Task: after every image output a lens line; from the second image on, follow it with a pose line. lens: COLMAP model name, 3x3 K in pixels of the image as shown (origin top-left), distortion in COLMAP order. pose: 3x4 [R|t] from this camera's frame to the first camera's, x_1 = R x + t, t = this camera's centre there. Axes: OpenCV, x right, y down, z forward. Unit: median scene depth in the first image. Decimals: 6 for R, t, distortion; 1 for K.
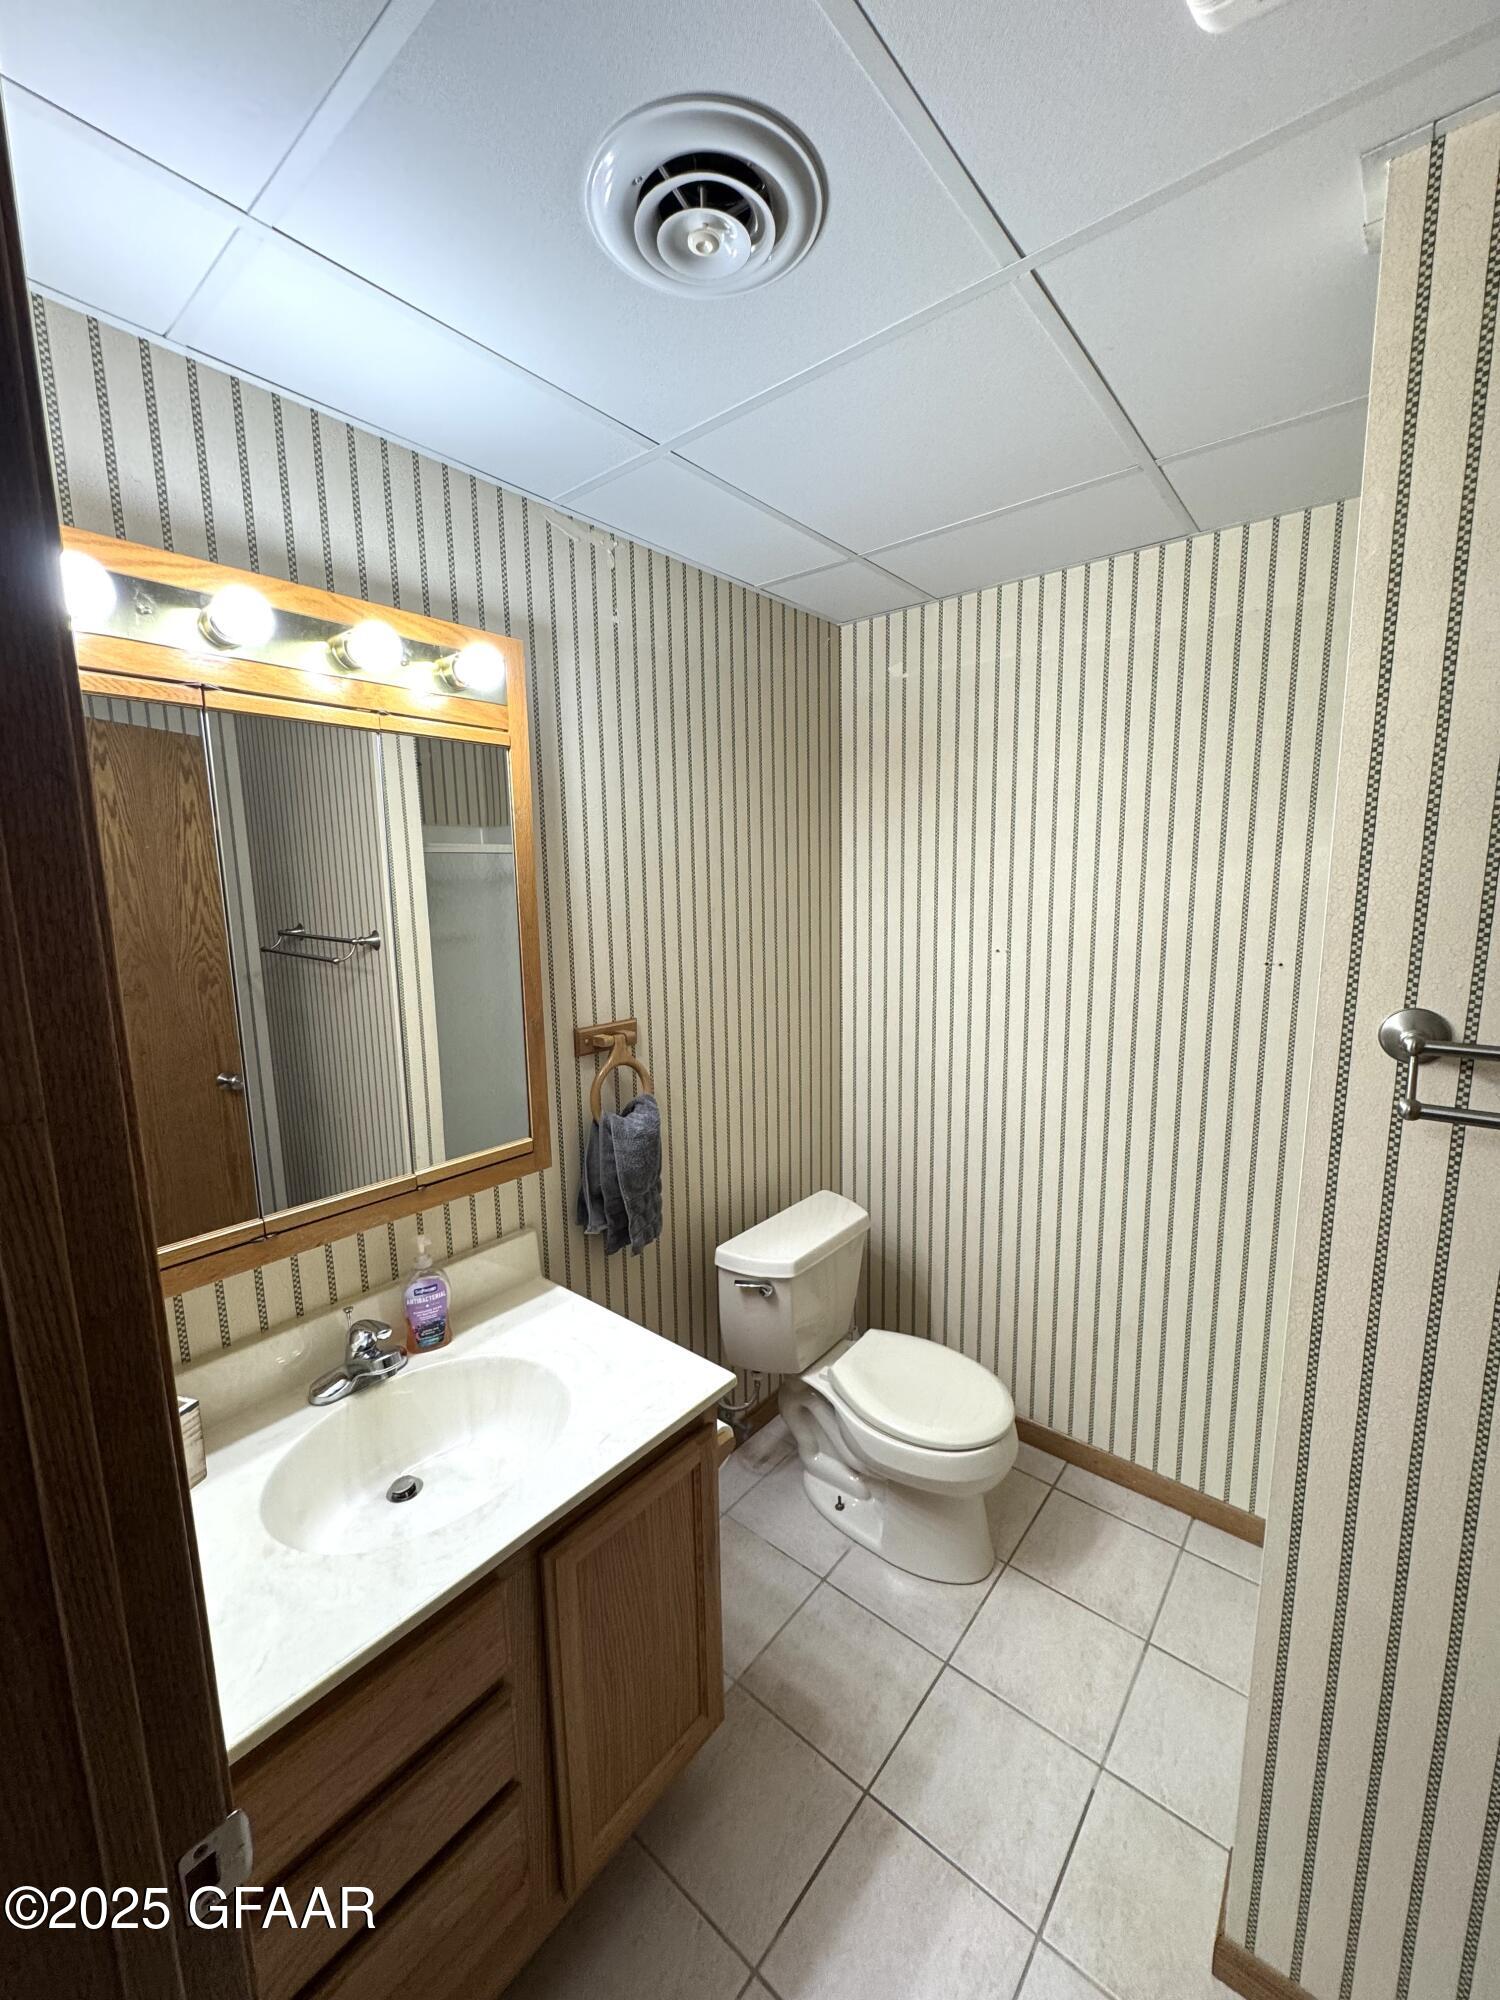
lens RADIAL K [[795.9, 0, 746.1], [0, 795.9, 999.1], [0, 0, 1]] dist [-0.001246, -0.000099]
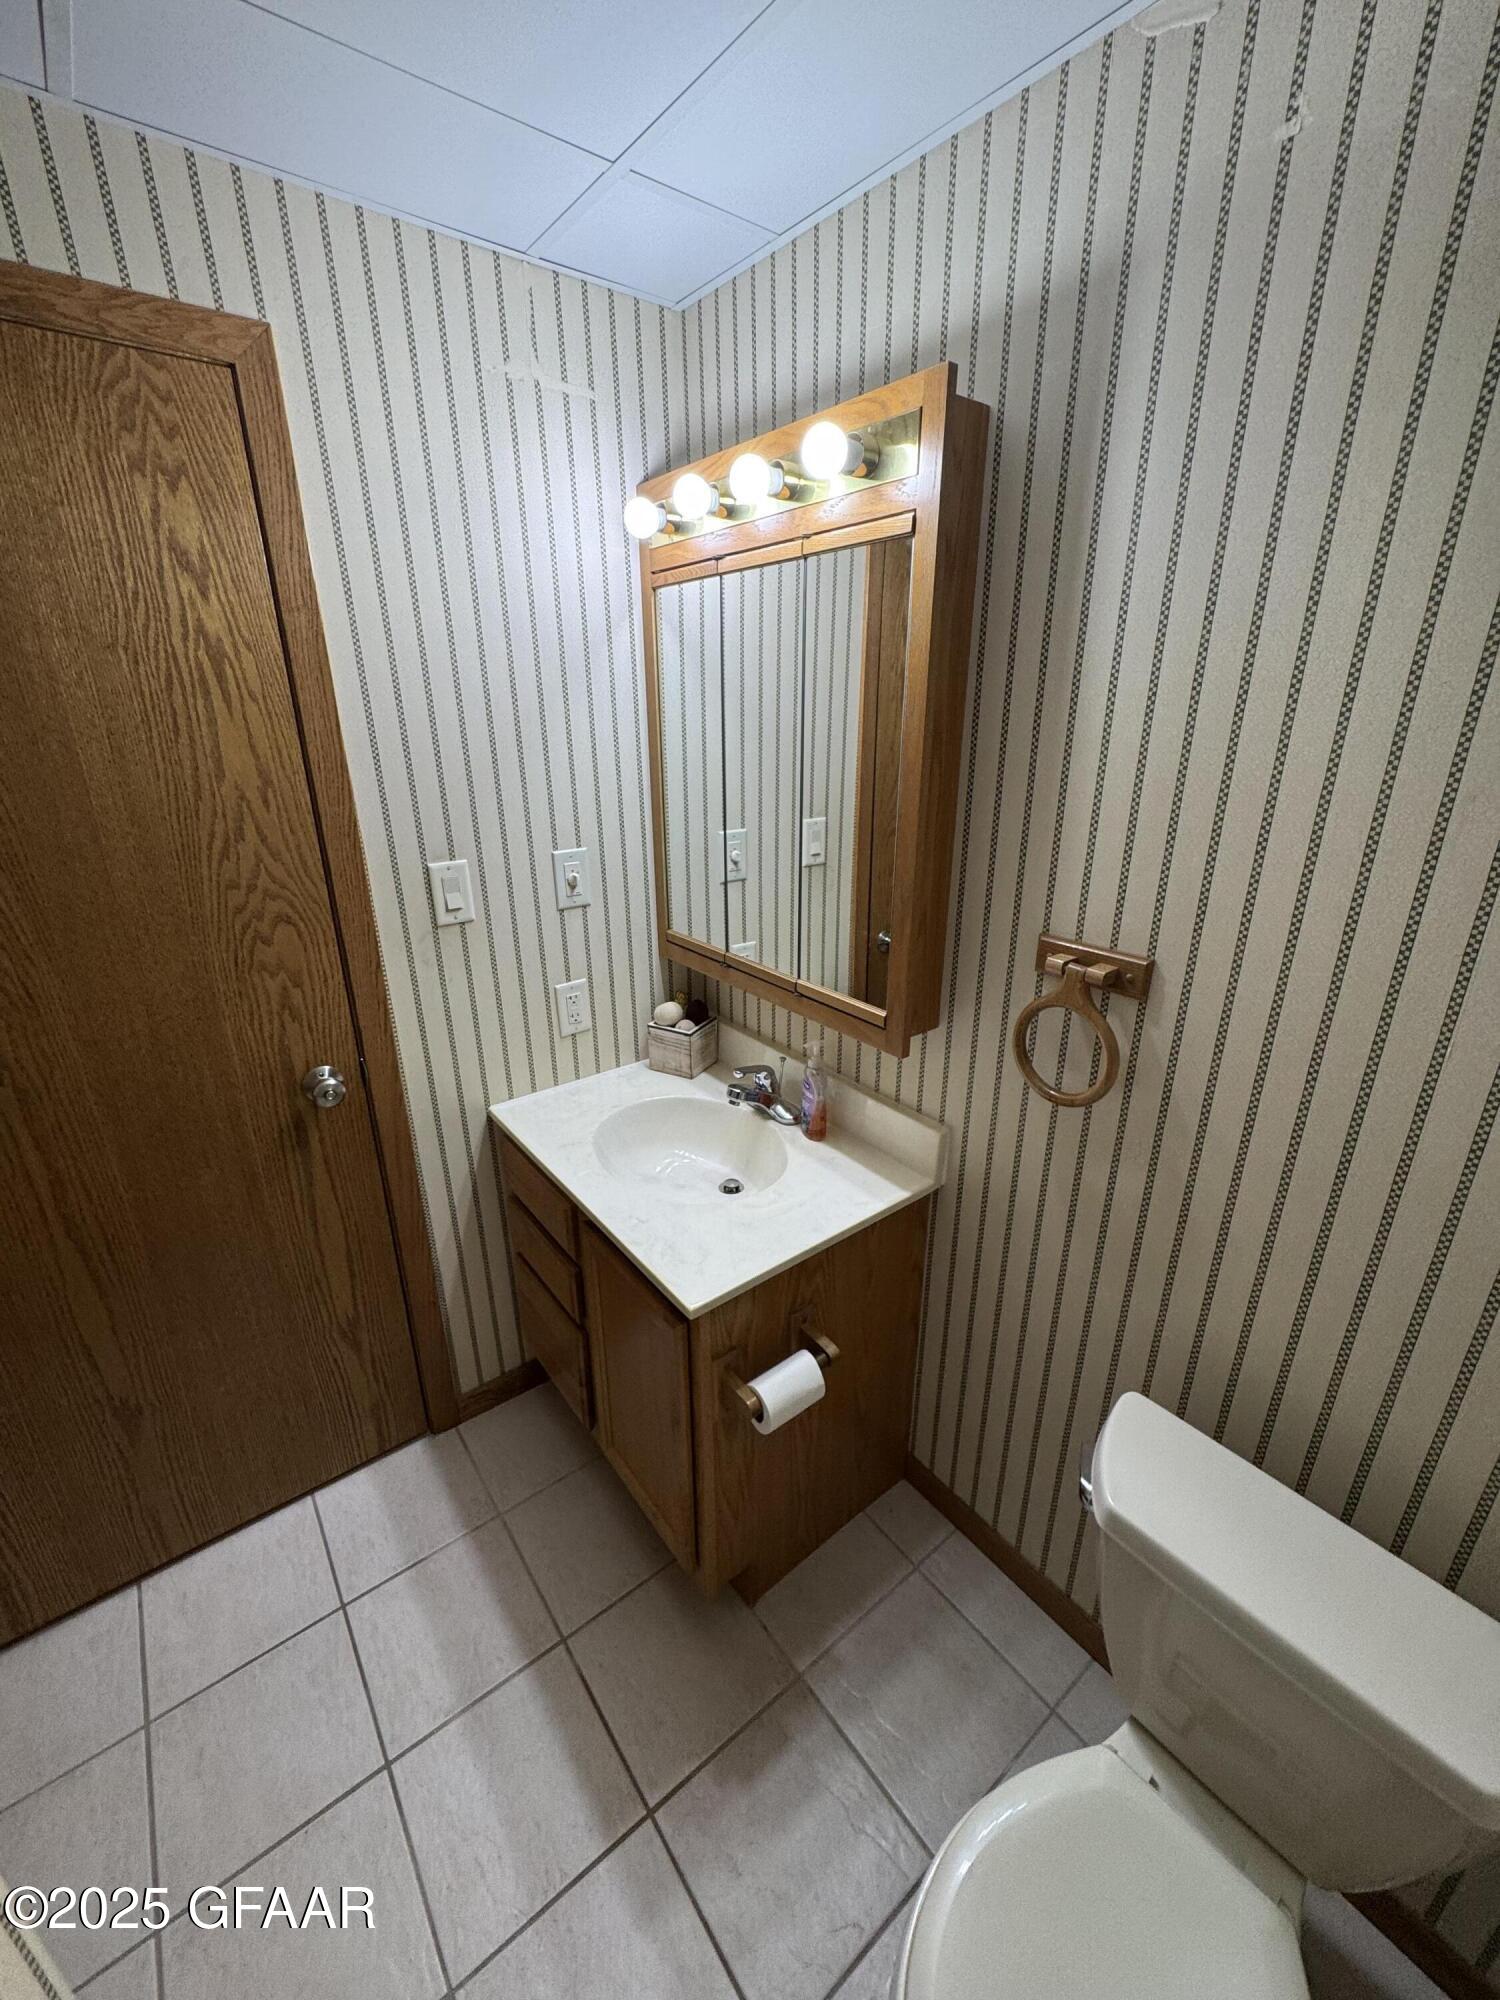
lens RADIAL K [[795.9, 0, 746.1], [0, 795.9, 999.1], [0, 0, 1]] dist [-0.001246, -0.000099]
pose [[-0.206518, 0.353516, -0.912347, 0.519321], [-0.142806, 0.911573, 0.385541, -0.147482], [0.967965, 0.209910, -0.137772, 0.878249]]
